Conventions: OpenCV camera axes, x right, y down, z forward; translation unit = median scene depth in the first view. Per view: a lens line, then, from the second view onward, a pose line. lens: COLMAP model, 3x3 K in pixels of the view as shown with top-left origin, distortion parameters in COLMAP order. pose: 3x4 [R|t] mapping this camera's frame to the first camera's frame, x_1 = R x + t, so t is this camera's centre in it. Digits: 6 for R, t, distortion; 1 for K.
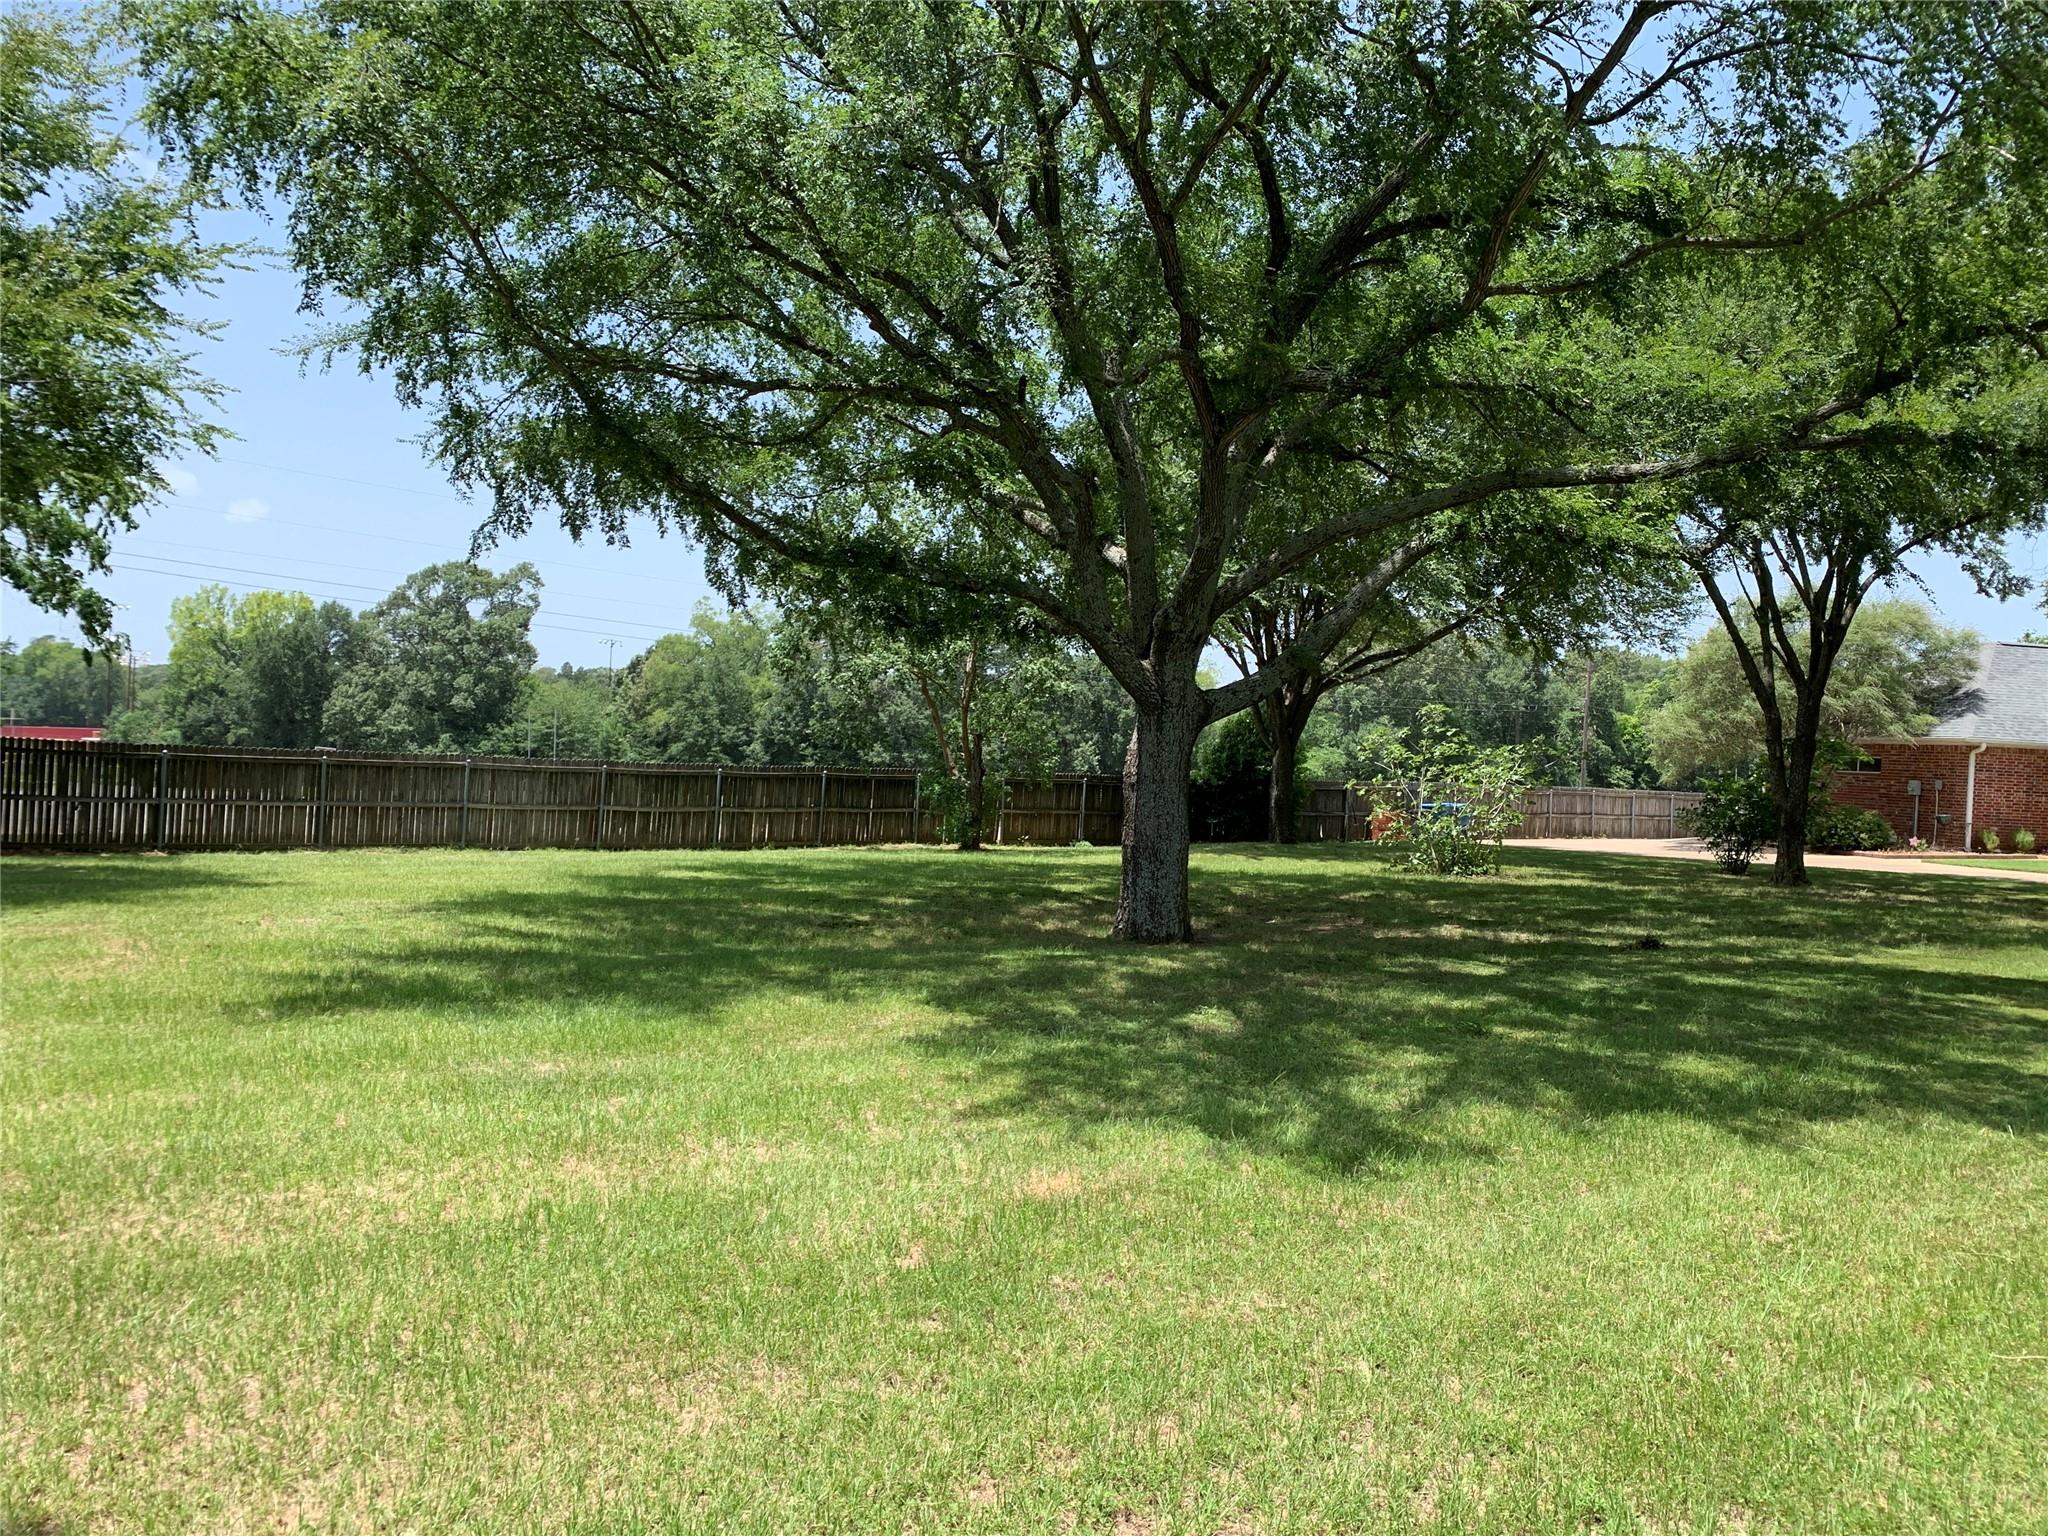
lens RADIAL K [[1535.2, 0, 1024.0], [0, 1535.2, 768.0], [0, 0, 1]] dist [-0.003423, 0.000241]
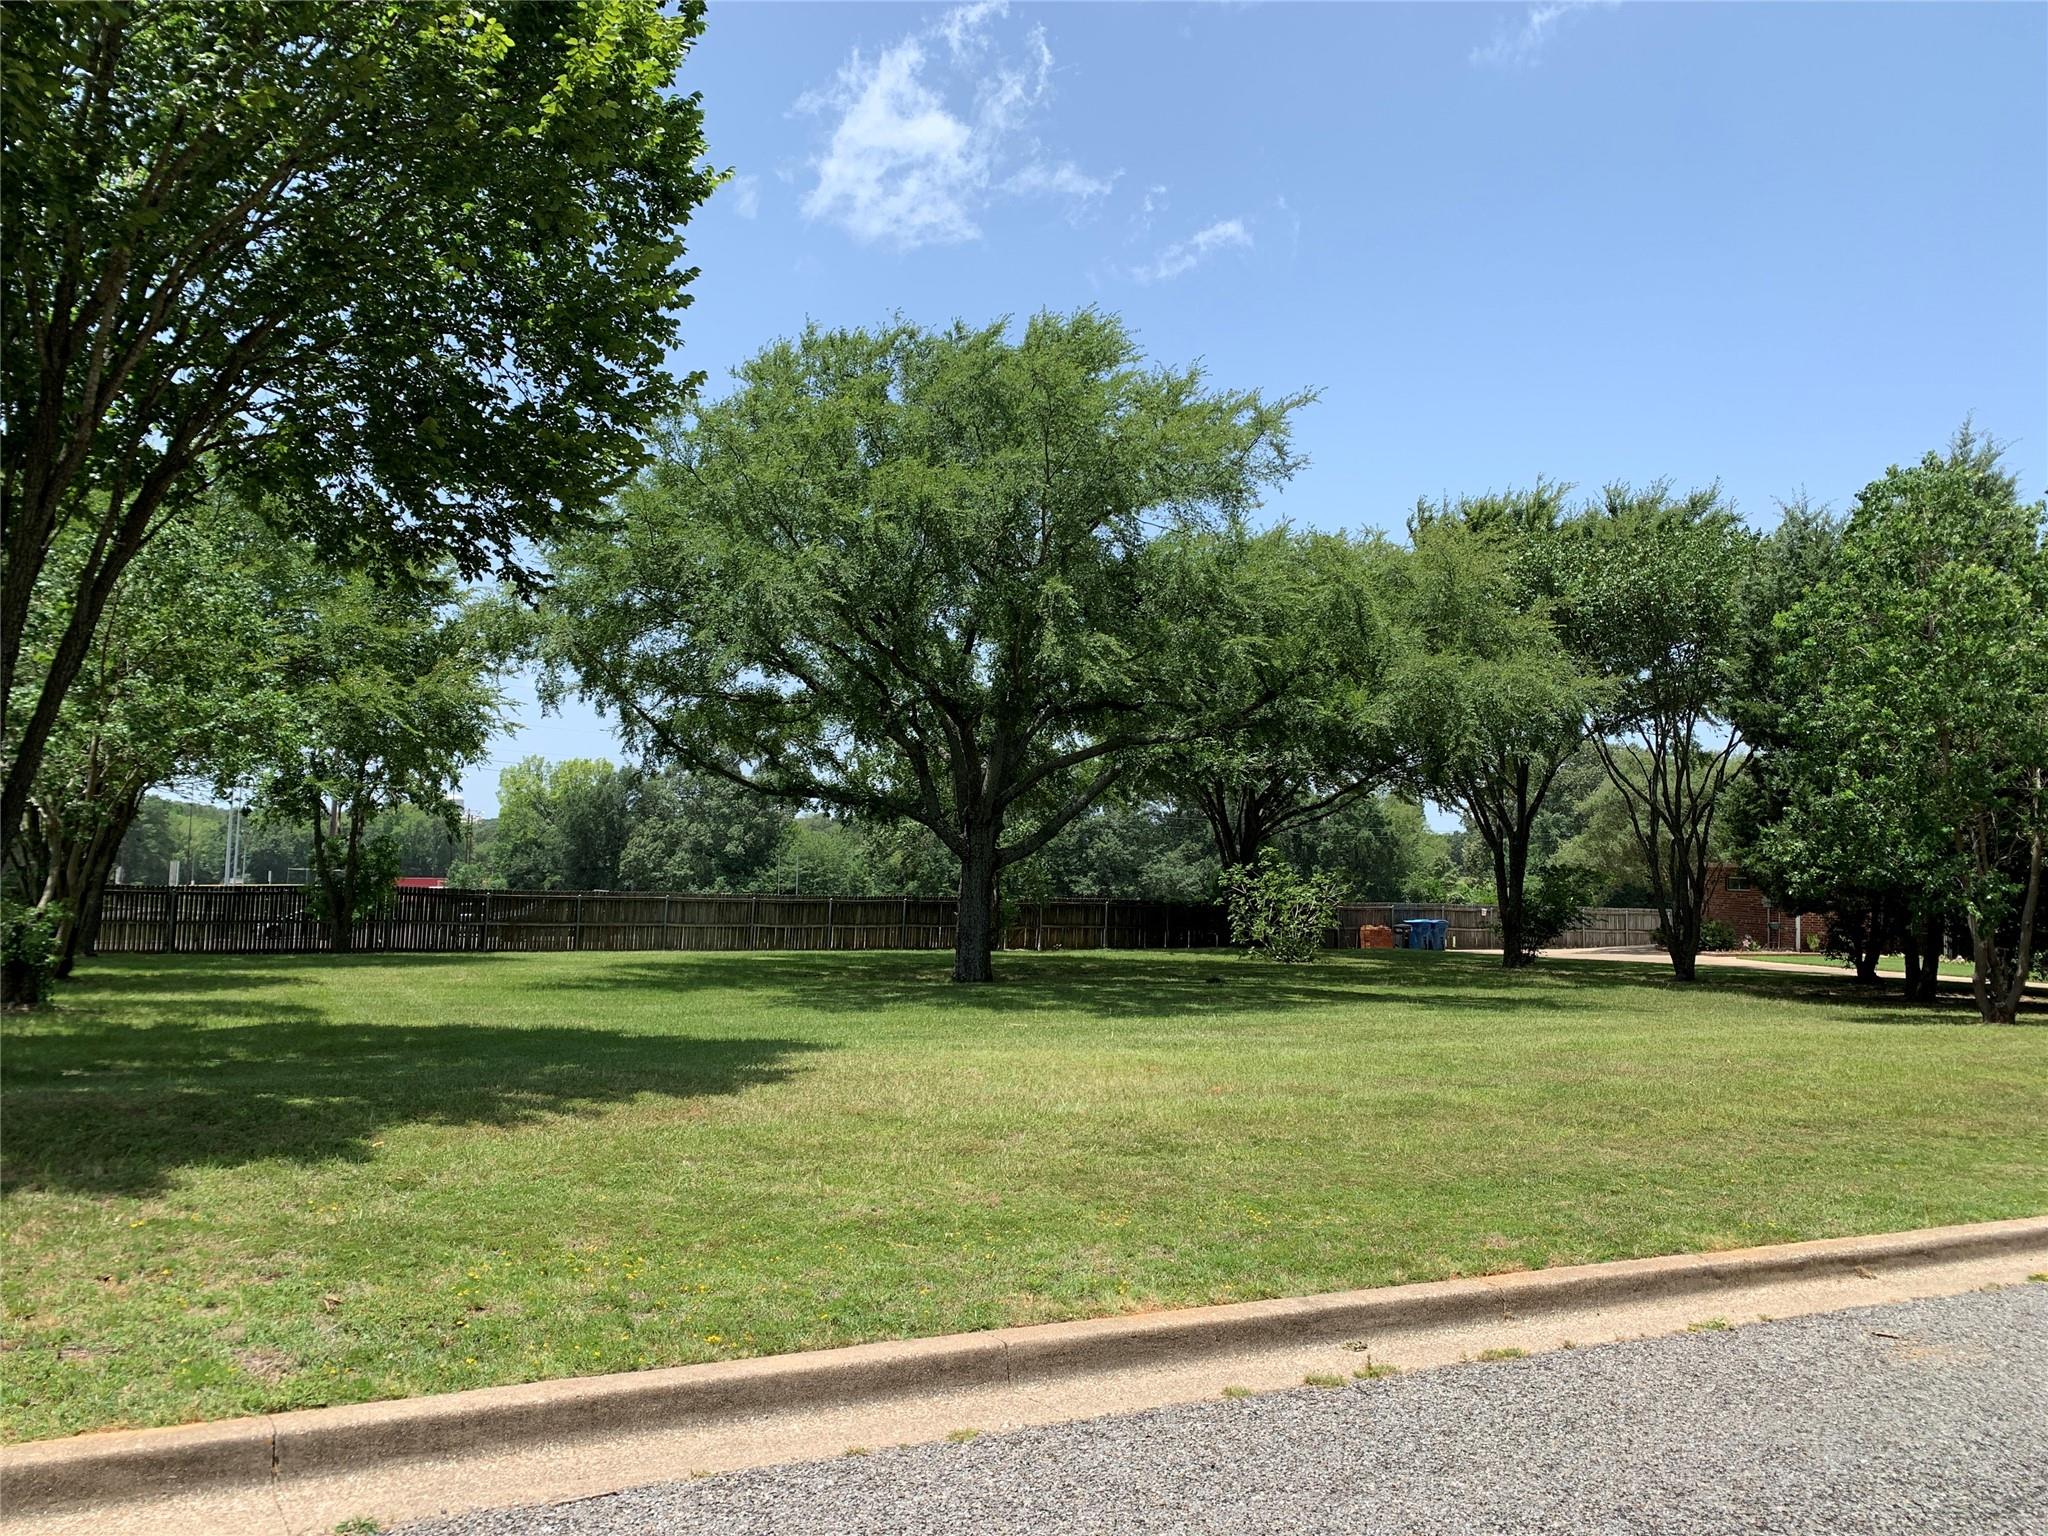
lens RADIAL K [[1561.8, 0, 1024.0], [0, 1561.8, 768.0], [0, 0, 1]] dist [0.047142, -0.000249]
pose [[0.982350, -0.031727, -0.184344, 0.067506], [0.015865, 0.996092, -0.086890, 0.002151], [0.186380, 0.082431, 0.979014, -0.117605]]
